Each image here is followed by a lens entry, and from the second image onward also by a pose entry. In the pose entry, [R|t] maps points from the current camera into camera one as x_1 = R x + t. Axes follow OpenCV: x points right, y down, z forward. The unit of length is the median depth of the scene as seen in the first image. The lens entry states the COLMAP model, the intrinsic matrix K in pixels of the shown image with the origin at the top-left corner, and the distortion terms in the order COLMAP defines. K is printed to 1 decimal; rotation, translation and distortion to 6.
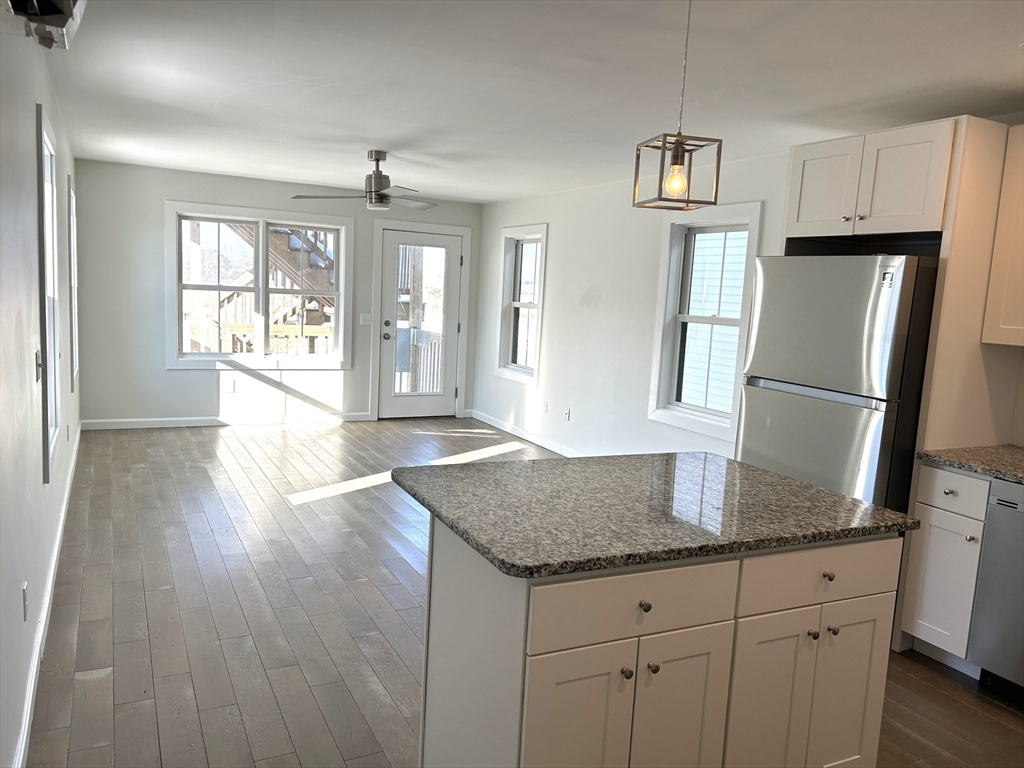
lens RADIAL K [[769.3, 0, 506.3], [0, 769.3, 385.9], [0, 0, 1]] dist [0.035592, -0.016847]
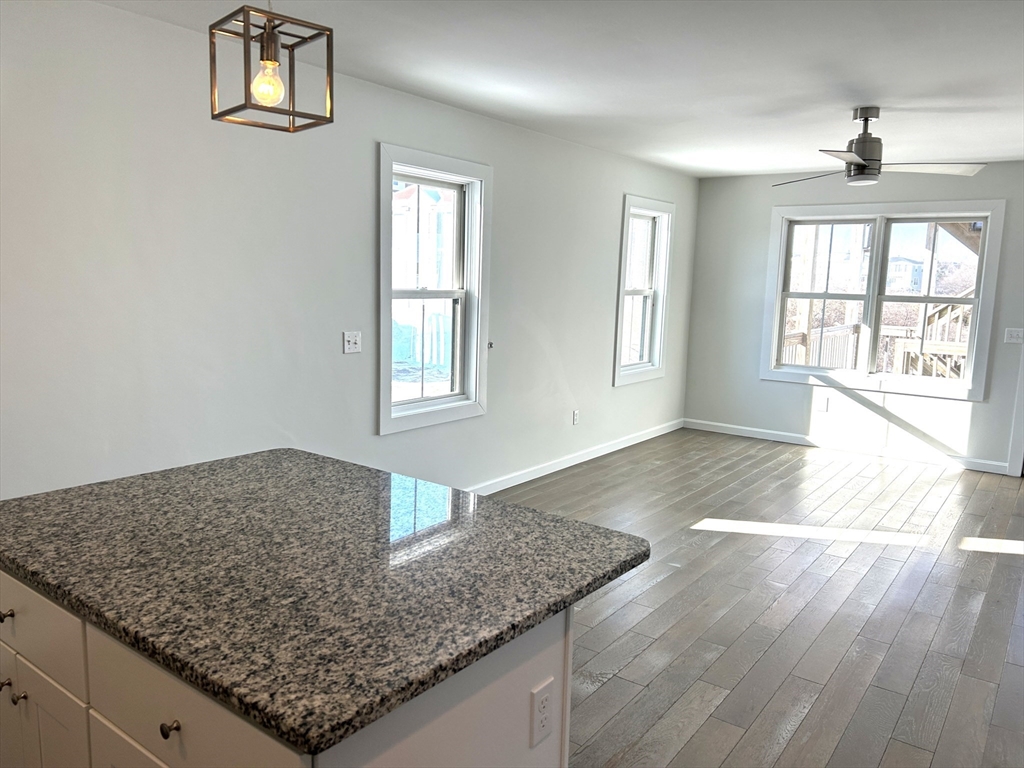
lens RADIAL K [[769.3, 0, 511.6], [0, 769.3, 390.8], [0, 0, 1]] dist [0.035592, -0.016847]
pose [[0.450658, 0.092766, -0.887864, 0.382214], [-0.115471, 0.992288, 0.045066, -0.019183], [0.885197, 0.082213, 0.457894, 0.358765]]
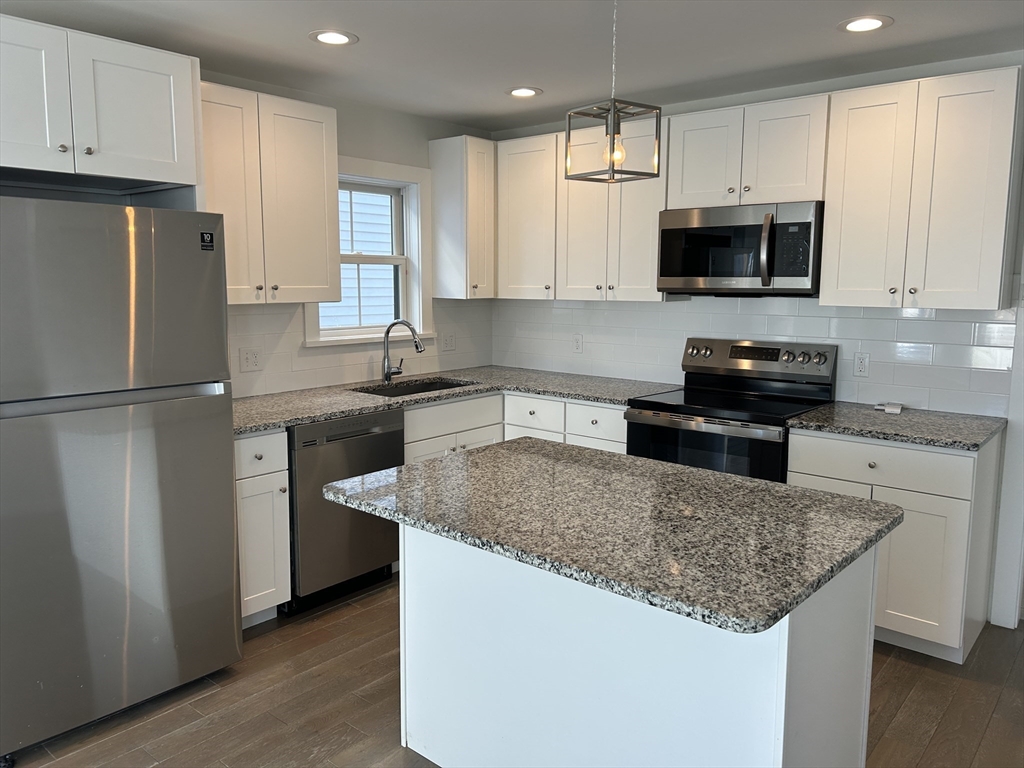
lens RADIAL K [[769.3, 0, 511.3], [0, 769.3, 378.8], [0, 0, 1]] dist [0.035592, -0.016847]
pose [[-0.388007, -0.178388, 0.904228, -0.245540], [0.095049, 0.968114, 0.231777, -0.090323], [-0.916742, 0.175877, -0.358680, 0.594585]]
